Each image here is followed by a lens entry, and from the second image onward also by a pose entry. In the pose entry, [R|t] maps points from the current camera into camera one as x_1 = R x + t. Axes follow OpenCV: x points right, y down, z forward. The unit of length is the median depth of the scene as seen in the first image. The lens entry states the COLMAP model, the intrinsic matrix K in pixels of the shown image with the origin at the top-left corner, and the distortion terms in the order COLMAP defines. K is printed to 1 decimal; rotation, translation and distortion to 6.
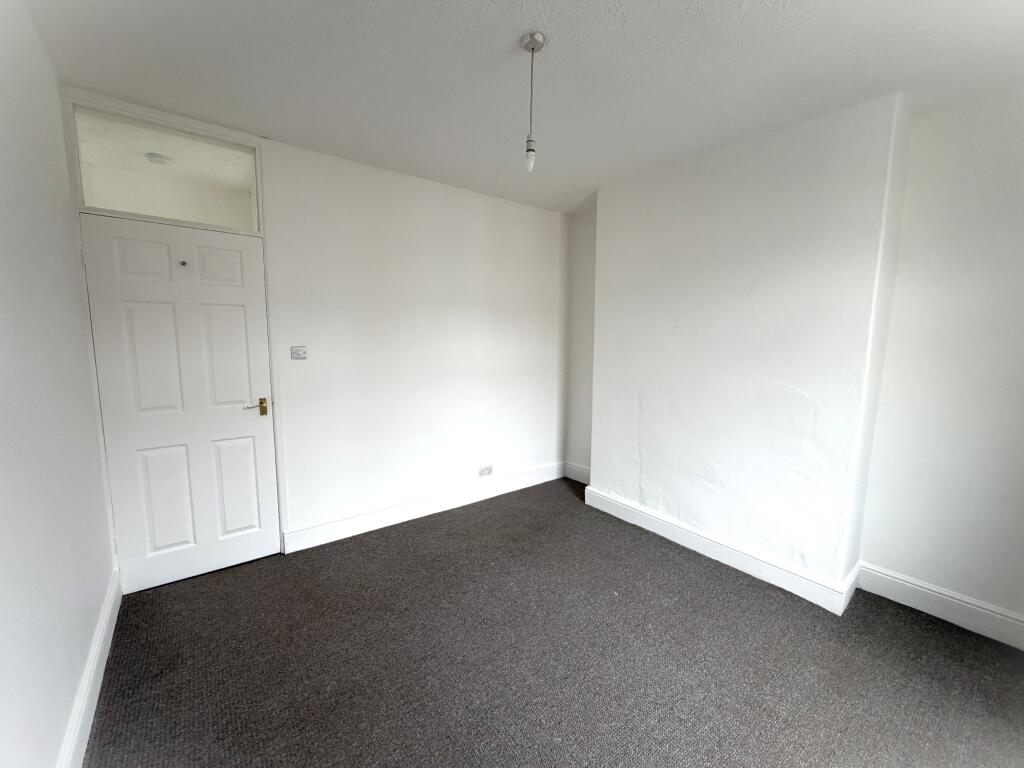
lens RADIAL K [[405.5, 0, 515.0], [0, 405.5, 377.8], [0, 0, 1]] dist [0.003358, 0.000074]
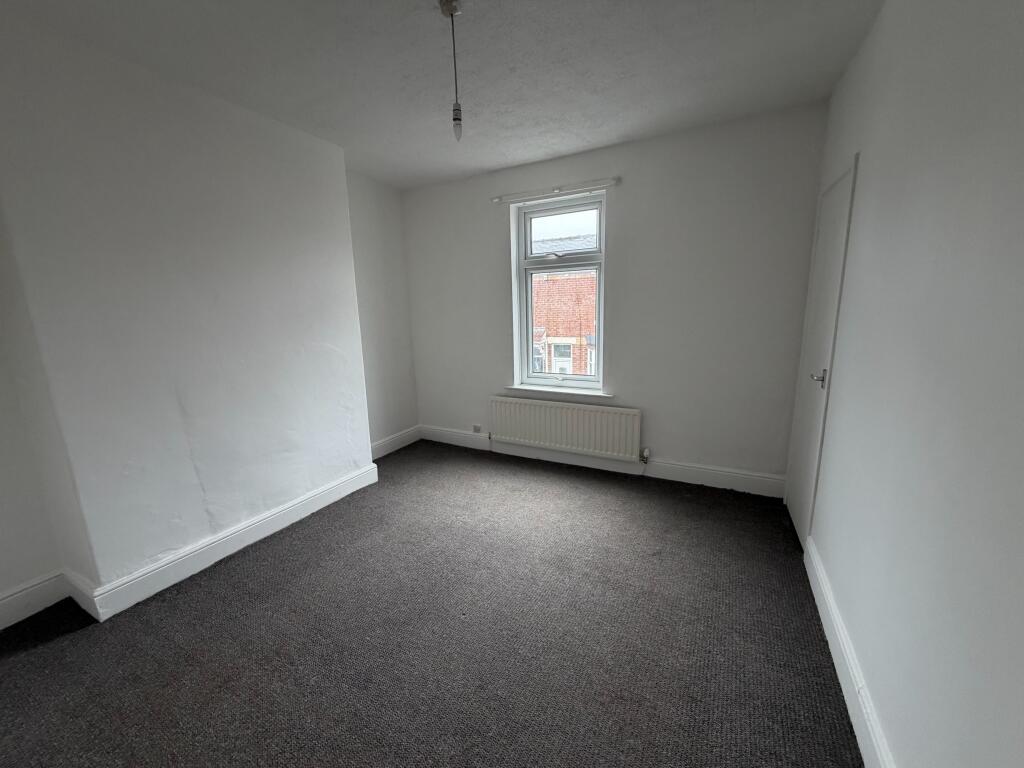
lens RADIAL K [[405.5, 0, 513.2], [0, 405.5, 388.6], [0, 0, 1]] dist [0.003358, 0.000074]
pose [[-0.386884, -0.191898, 0.901940, -0.552604], [0.126424, 0.957833, 0.258019, -0.076525], [-0.913421, 0.213851, -0.346310, 0.697899]]
